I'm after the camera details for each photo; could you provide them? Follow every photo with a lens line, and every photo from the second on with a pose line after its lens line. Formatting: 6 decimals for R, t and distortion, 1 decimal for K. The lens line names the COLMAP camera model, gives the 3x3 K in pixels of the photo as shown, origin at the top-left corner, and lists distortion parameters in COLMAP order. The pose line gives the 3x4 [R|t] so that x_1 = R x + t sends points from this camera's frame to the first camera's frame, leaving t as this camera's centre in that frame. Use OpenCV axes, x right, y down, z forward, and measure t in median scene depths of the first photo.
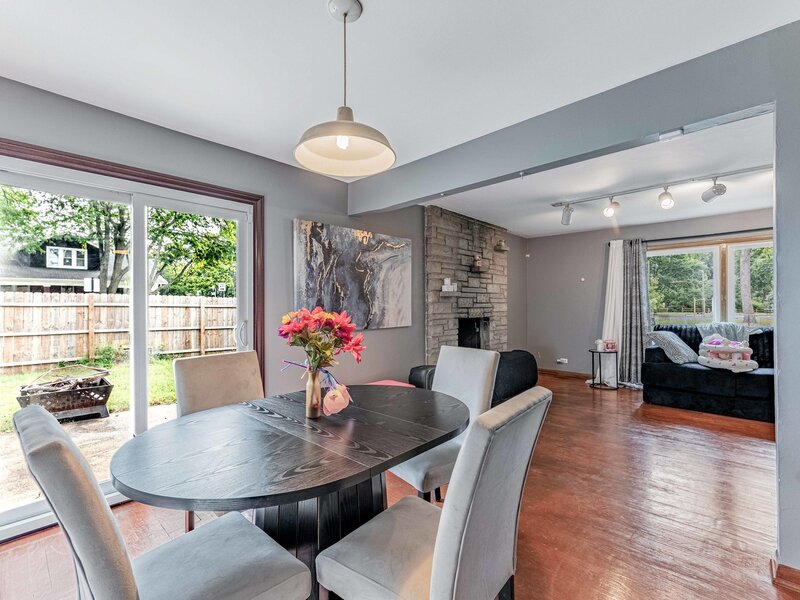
lens RADIAL K [[371.8, 0, 393.9], [0, 371.8, 304.0], [0, 0, 1]] dist [0.005126, -0.001213]
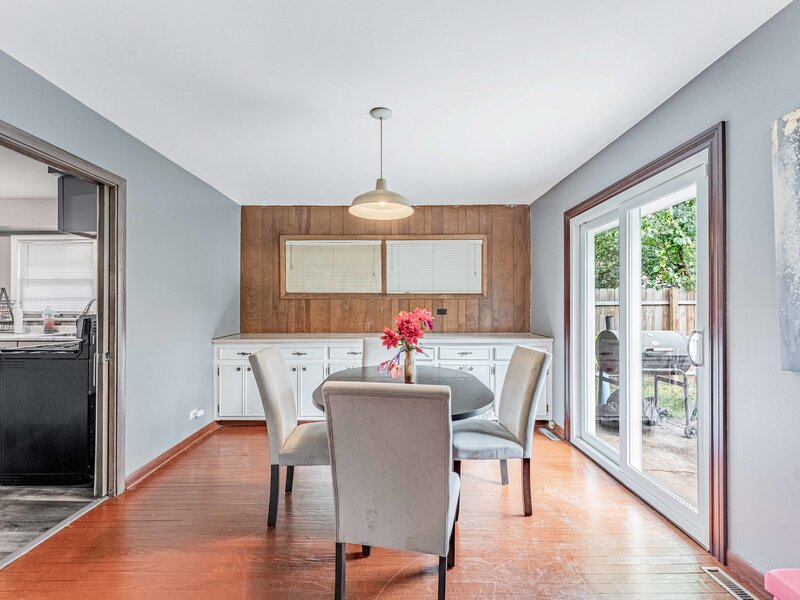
lens RADIAL K [[371.8, 0, 399.1], [0, 371.8, 302.7], [0, 0, 1]] dist [0.005126, -0.001213]
pose [[-0.739301, -0.000063, -0.673375, 0.445374], [0.010130, 0.999886, -0.011215, 0.006447], [0.673299, -0.015113, -0.739216, 1.108440]]
